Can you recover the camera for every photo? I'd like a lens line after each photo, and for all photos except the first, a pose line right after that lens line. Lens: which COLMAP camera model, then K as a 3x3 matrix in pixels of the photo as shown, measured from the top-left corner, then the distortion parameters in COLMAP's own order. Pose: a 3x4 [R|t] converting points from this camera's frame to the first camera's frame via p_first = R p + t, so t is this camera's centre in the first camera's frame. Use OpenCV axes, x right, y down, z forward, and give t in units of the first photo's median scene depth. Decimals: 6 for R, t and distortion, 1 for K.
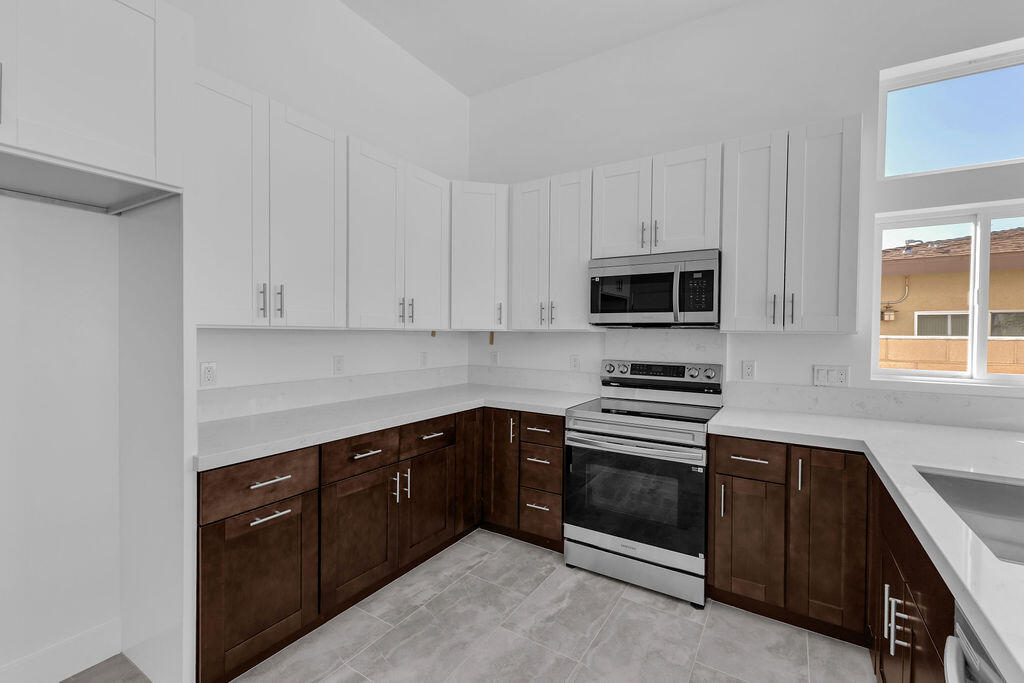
lens RADIAL K [[439.8, 0, 514.4], [0, 439.8, 338.8], [0, 0, 1]] dist [0.012449, -0.002786]
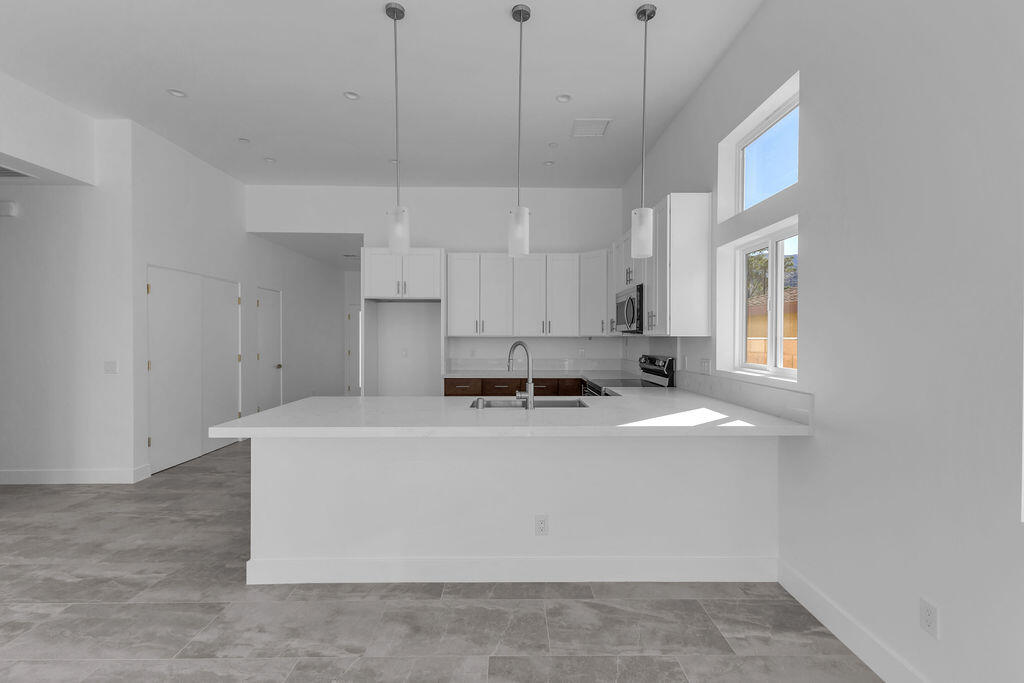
lens RADIAL K [[439.8, 0, 514.4], [0, 439.8, 338.8], [0, 0, 1]] dist [0.012449, -0.002786]
pose [[0.541929, -0.008823, -0.840378, 1.505258], [-0.006380, 0.999873, -0.014612, 0.022409], [0.840400, 0.013281, 0.541804, -0.243199]]
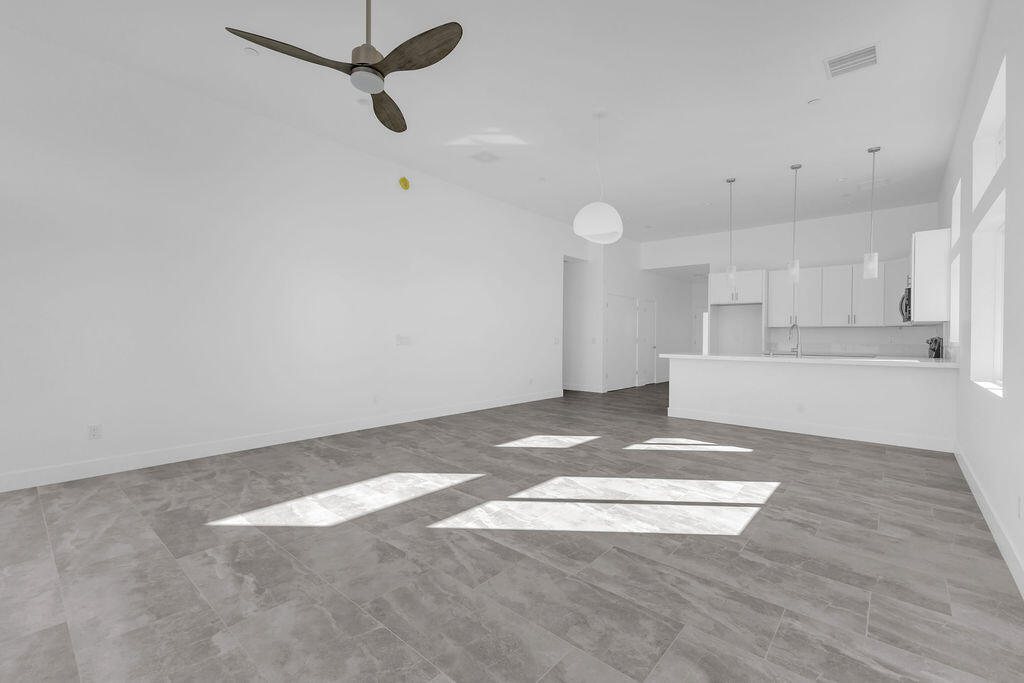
lens RADIAL K [[439.8, 0, 514.4], [0, 439.8, 338.8], [0, 0, 1]] dist [0.012449, -0.002786]
pose [[-0.152990, -0.009745, -0.988180, 3.026704], [-0.023516, 0.999704, -0.006217, 0.133705], [0.987948, 0.022287, -0.153174, -0.696980]]
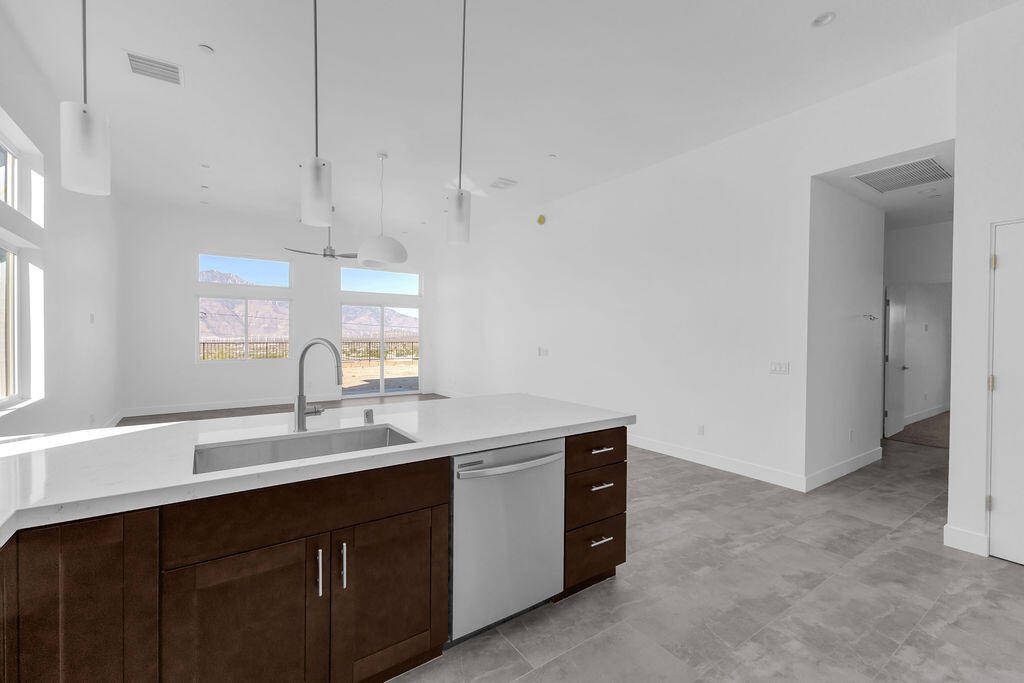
lens RADIAL K [[439.8, 0, 514.4], [0, 439.8, 338.8], [0, 0, 1]] dist [0.012449, -0.002786]
pose [[-0.922797, -0.023081, 0.384594, -0.023555], [-0.012628, 0.999480, 0.029685, -0.015754], [-0.385079, 0.022537, -0.922608, 0.946502]]
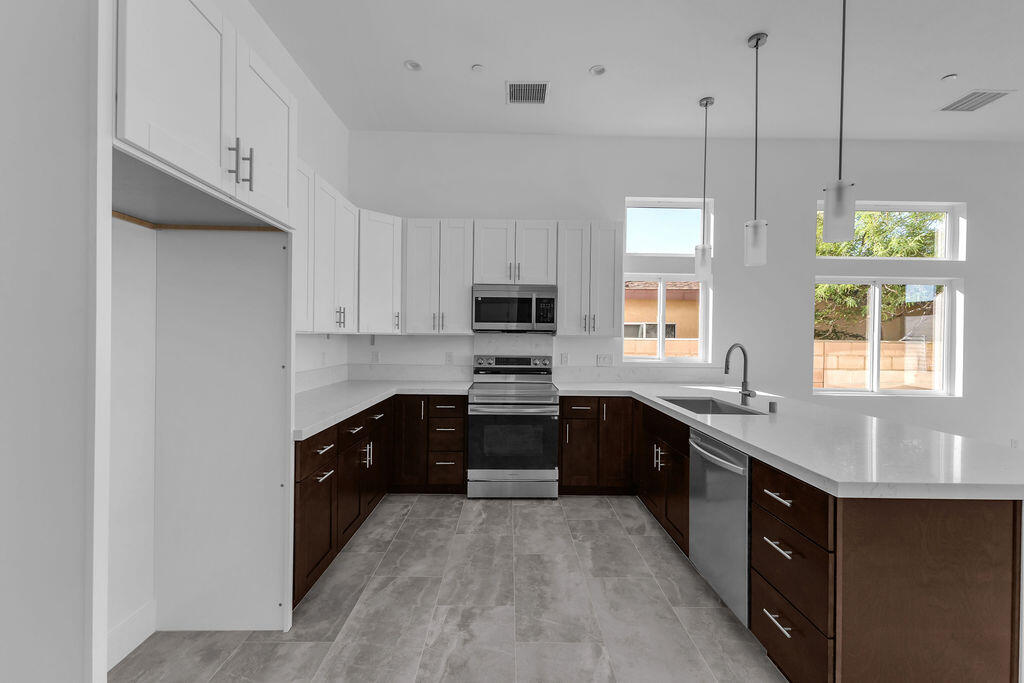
lens RADIAL K [[439.8, 0, 514.4], [0, 439.8, 338.8], [0, 0, 1]] dist [0.012449, -0.002786]
pose [[0.840451, -0.002937, 0.541879, -0.539437], [0.003912, 0.999992, -0.000648, -0.004125], [-0.541873, 0.002664, 0.840456, -0.286866]]
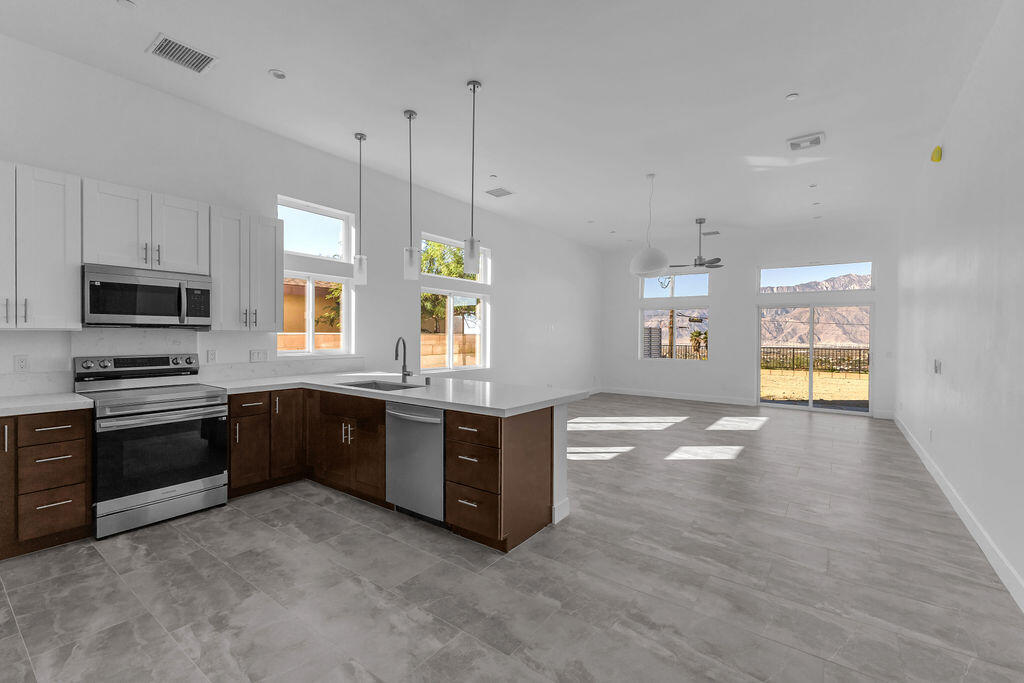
lens RADIAL K [[439.8, 0, 514.4], [0, 439.8, 338.8], [0, 0, 1]] dist [0.012449, -0.002786]
pose [[0.071767, -0.020317, 0.997214, -0.935305], [0.007327, 0.999776, 0.019841, -0.011499], [-0.997395, 0.005883, 0.071900, -0.137750]]
